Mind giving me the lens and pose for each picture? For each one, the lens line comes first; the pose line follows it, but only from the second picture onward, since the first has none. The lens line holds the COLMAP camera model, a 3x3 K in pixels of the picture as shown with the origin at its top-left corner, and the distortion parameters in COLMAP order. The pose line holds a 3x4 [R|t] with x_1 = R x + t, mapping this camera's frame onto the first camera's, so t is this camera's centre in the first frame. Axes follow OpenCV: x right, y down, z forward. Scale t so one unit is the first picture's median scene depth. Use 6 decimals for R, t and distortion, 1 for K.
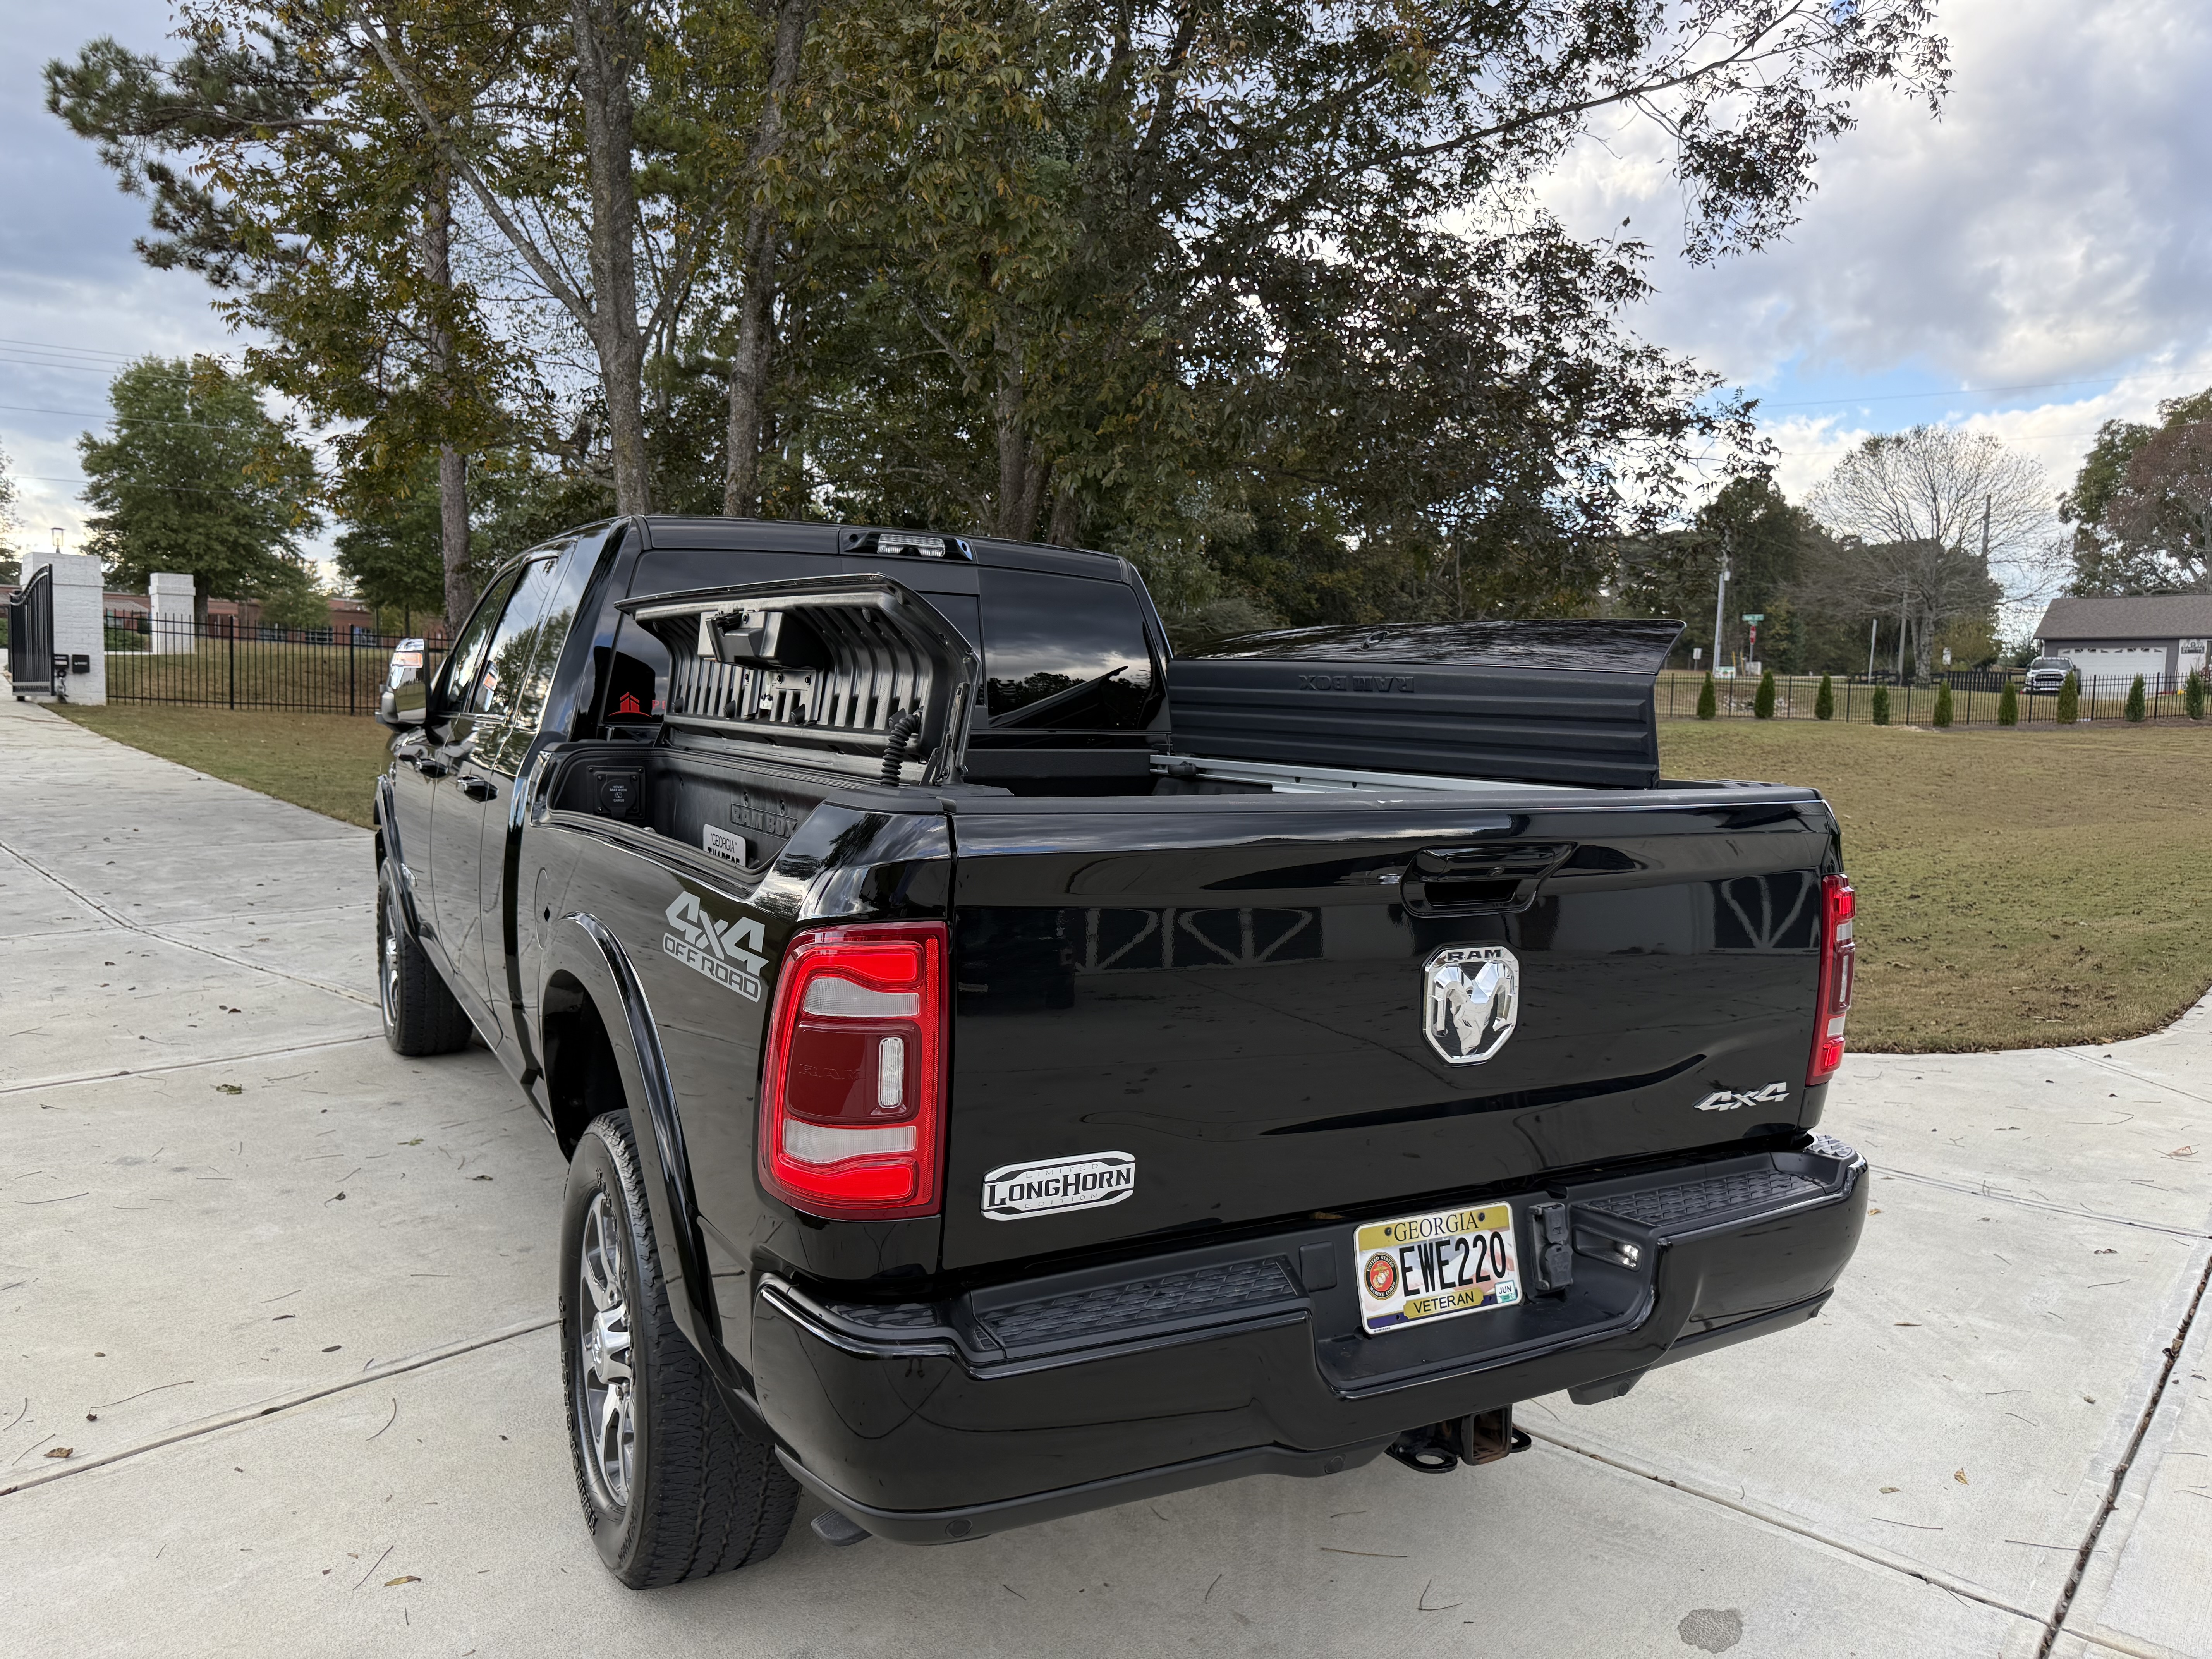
lens RADIAL K [[1586.2, 0, 1105.5], [0, 1586.2, 855.1], [0, 0, 1]] dist [0.033398, -0.029826]
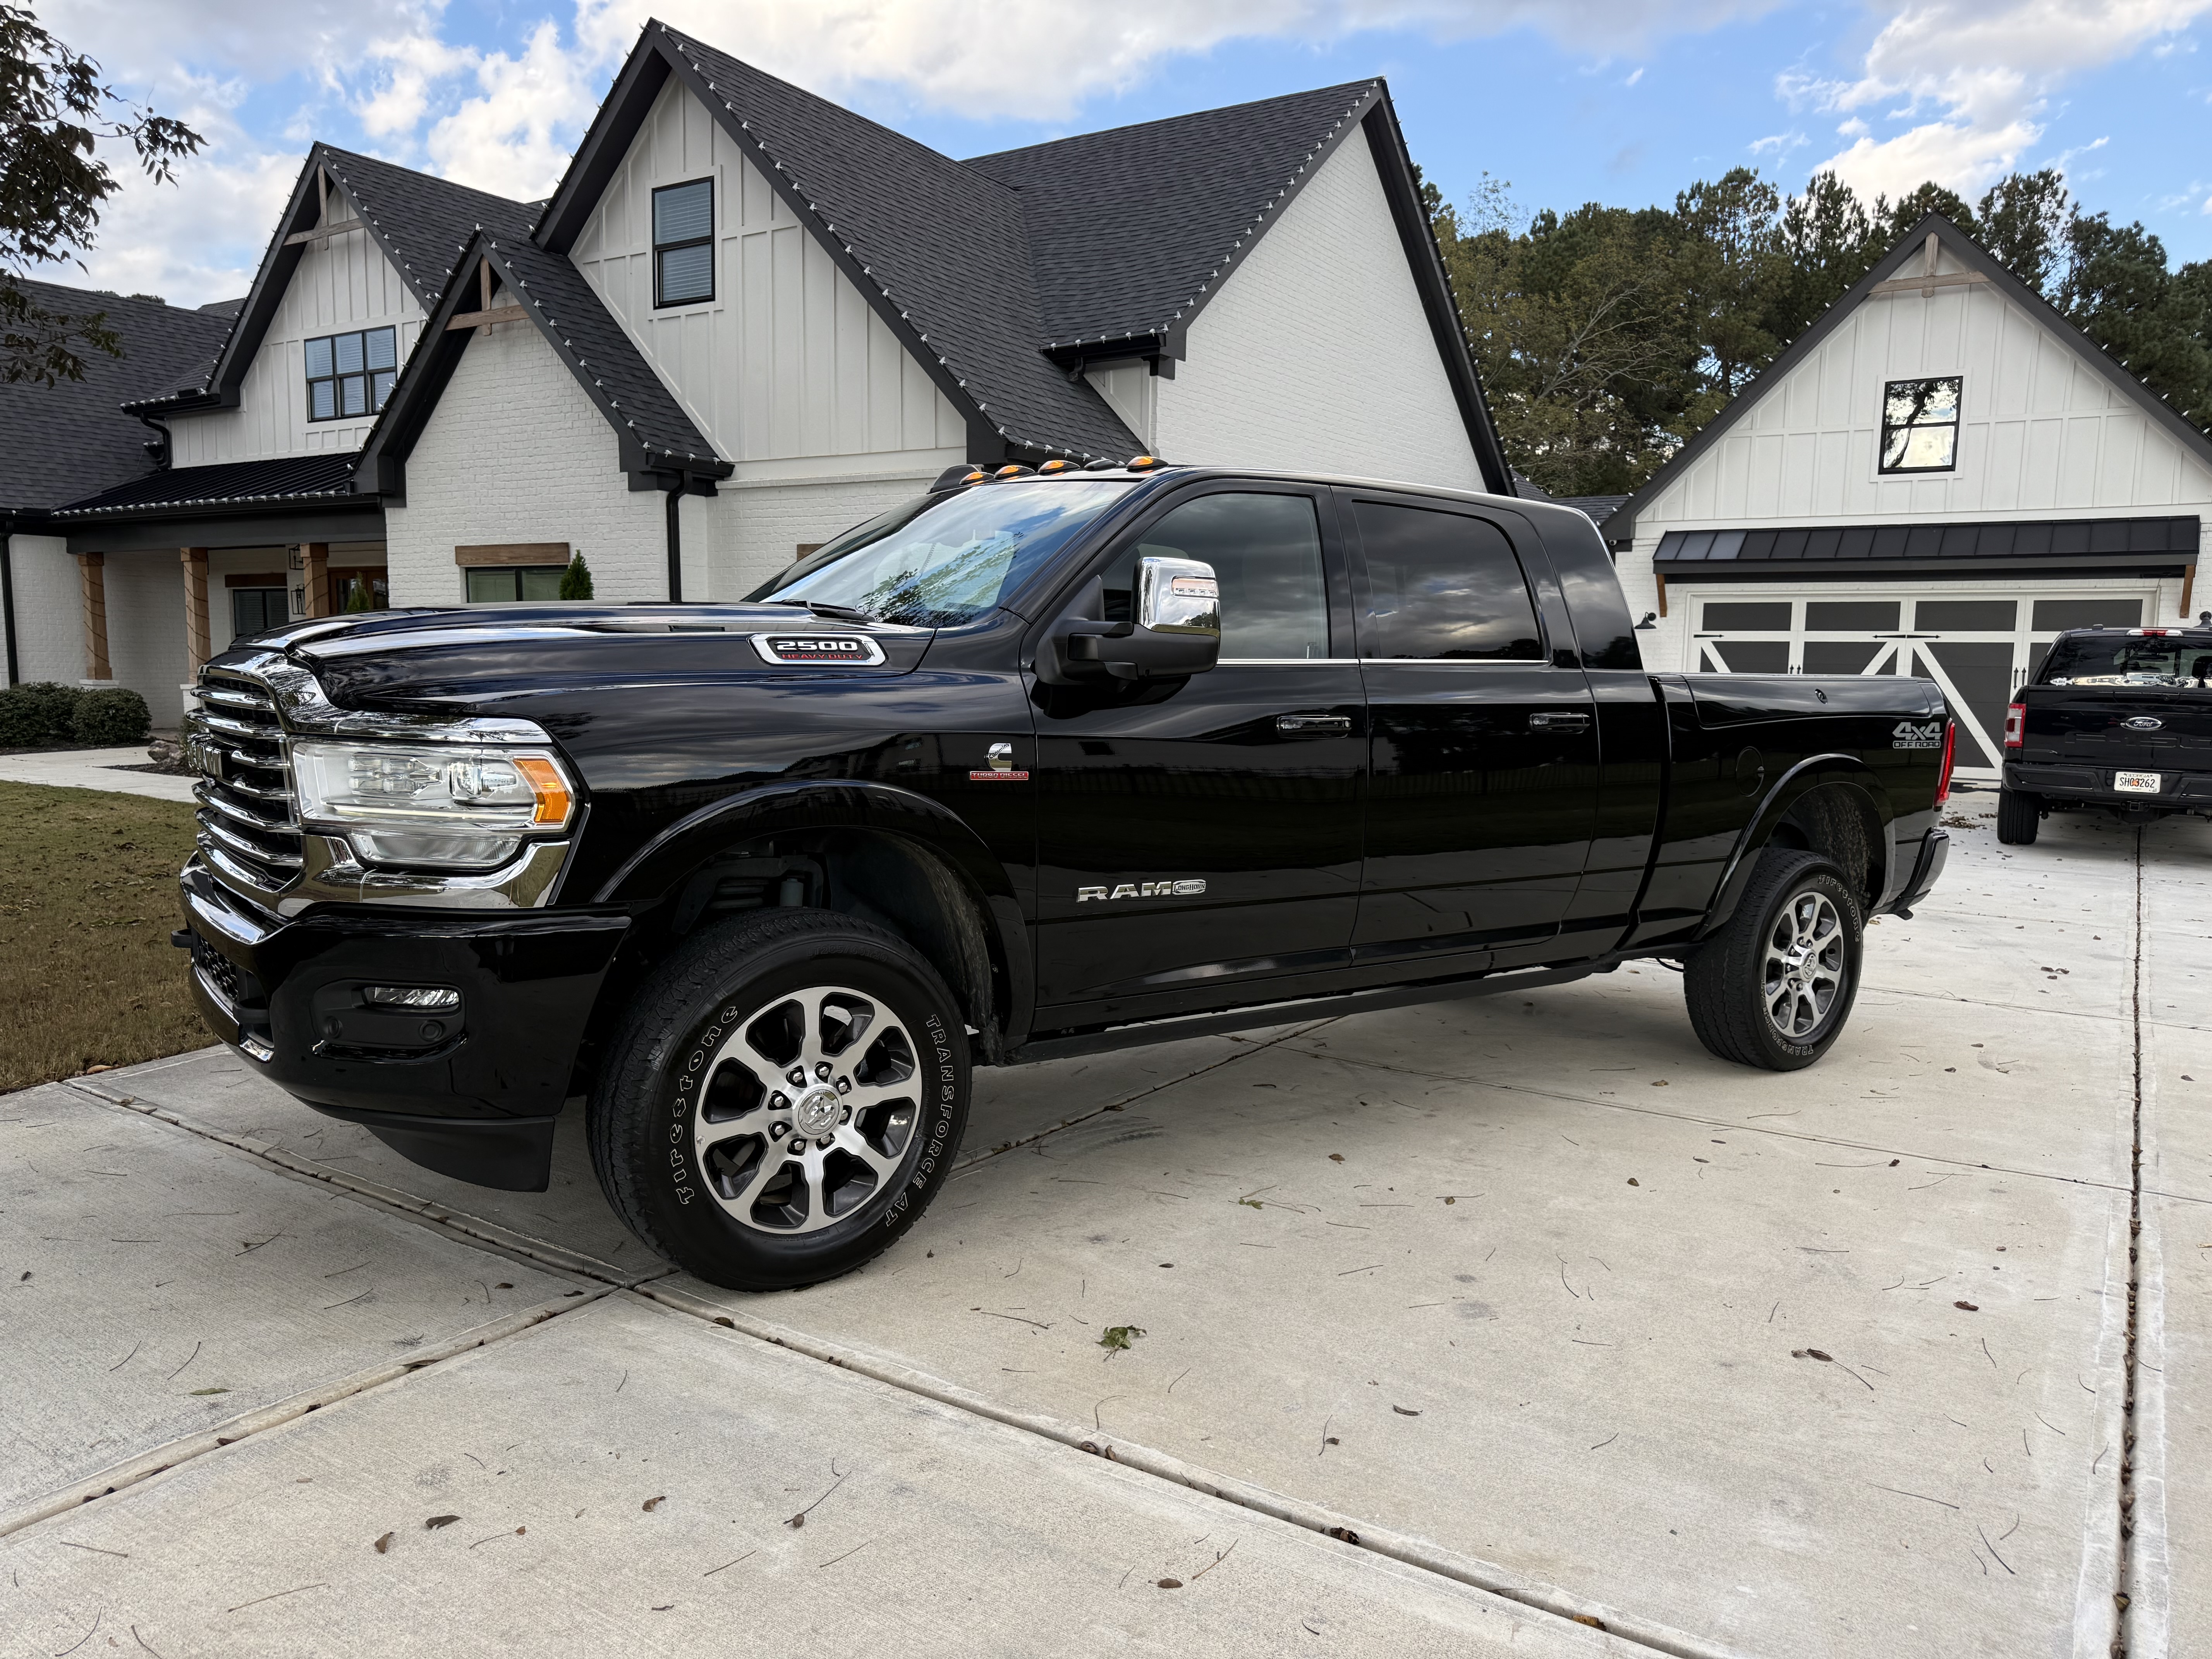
lens RADIAL K [[1548.2, 0, 1107.9], [0, 1548.2, 850.5], [0, 0, 1]] dist [0.025266, -0.029977]
pose [[-0.143390, -0.149128, 0.978366, -1.335835], [0.068972, 0.984672, 0.160198, -0.138408], [-0.987260, 0.090451, -0.130907, 1.343811]]
